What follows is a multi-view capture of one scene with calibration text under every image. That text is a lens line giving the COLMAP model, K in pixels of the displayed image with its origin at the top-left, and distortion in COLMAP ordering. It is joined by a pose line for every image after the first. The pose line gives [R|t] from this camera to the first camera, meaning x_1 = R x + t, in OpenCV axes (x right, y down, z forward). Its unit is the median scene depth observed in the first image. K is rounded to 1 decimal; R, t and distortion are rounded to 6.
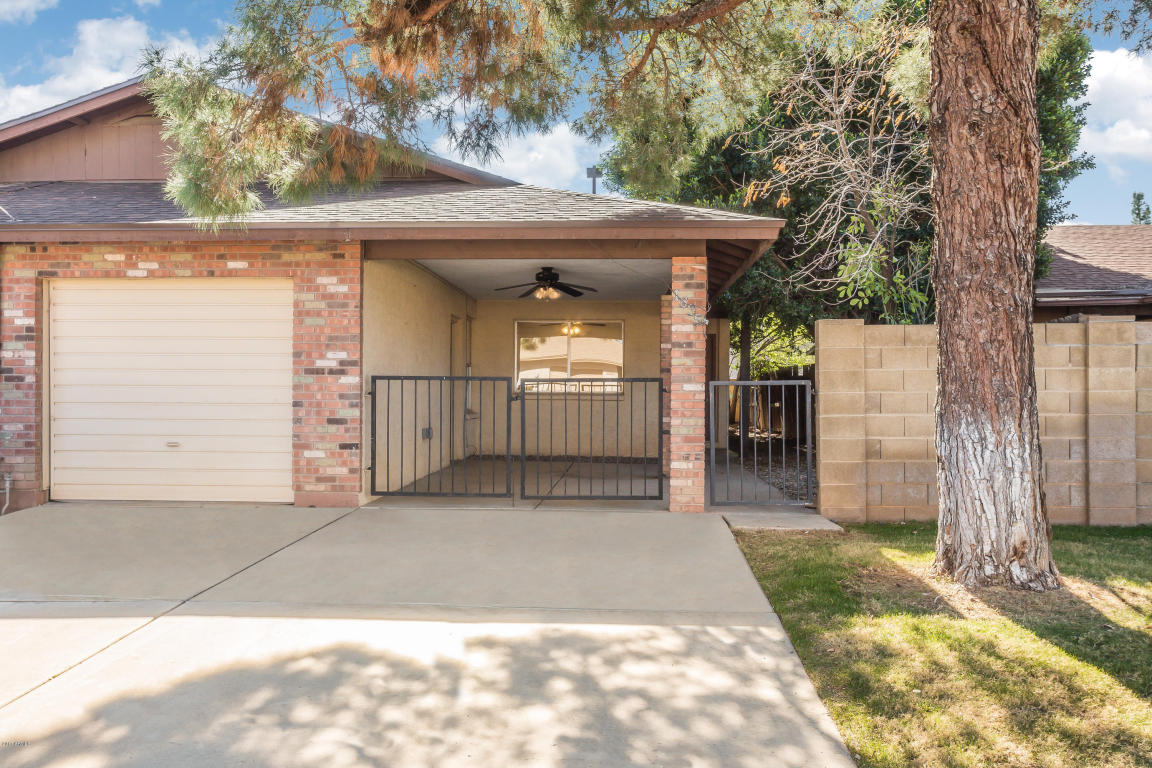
lens RADIAL K [[1006.6, 0, 576.0], [0, 1006.6, 384.0], [0, 0, 1]] dist [0.003364, 0.000924]
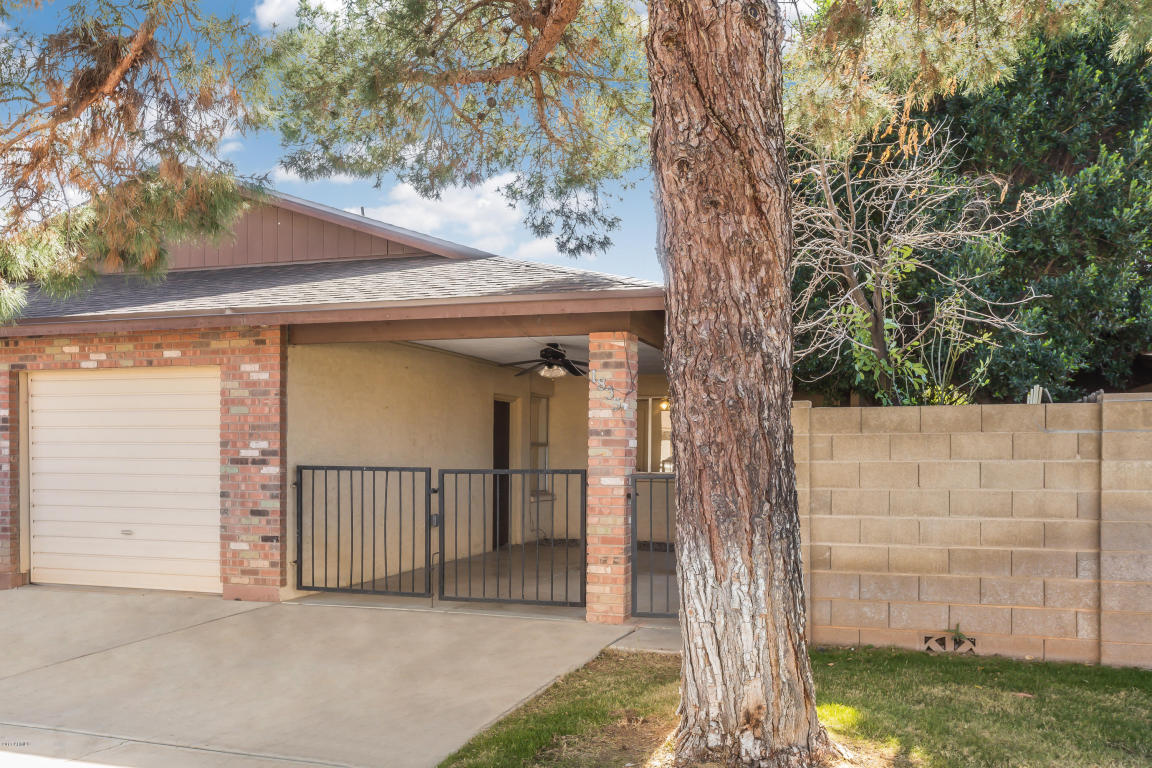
lens RADIAL K [[1016.8, 0, 574.6], [0, 1016.8, 461.8], [0, 0, 1]] dist [0.004640, 0.001293]
pose [[0.964100, 0.003001, -0.265522, 0.315807], [-0.000173, 0.999943, 0.010673, -0.022608], [0.265539, -0.010244, 0.964046, 0.136466]]
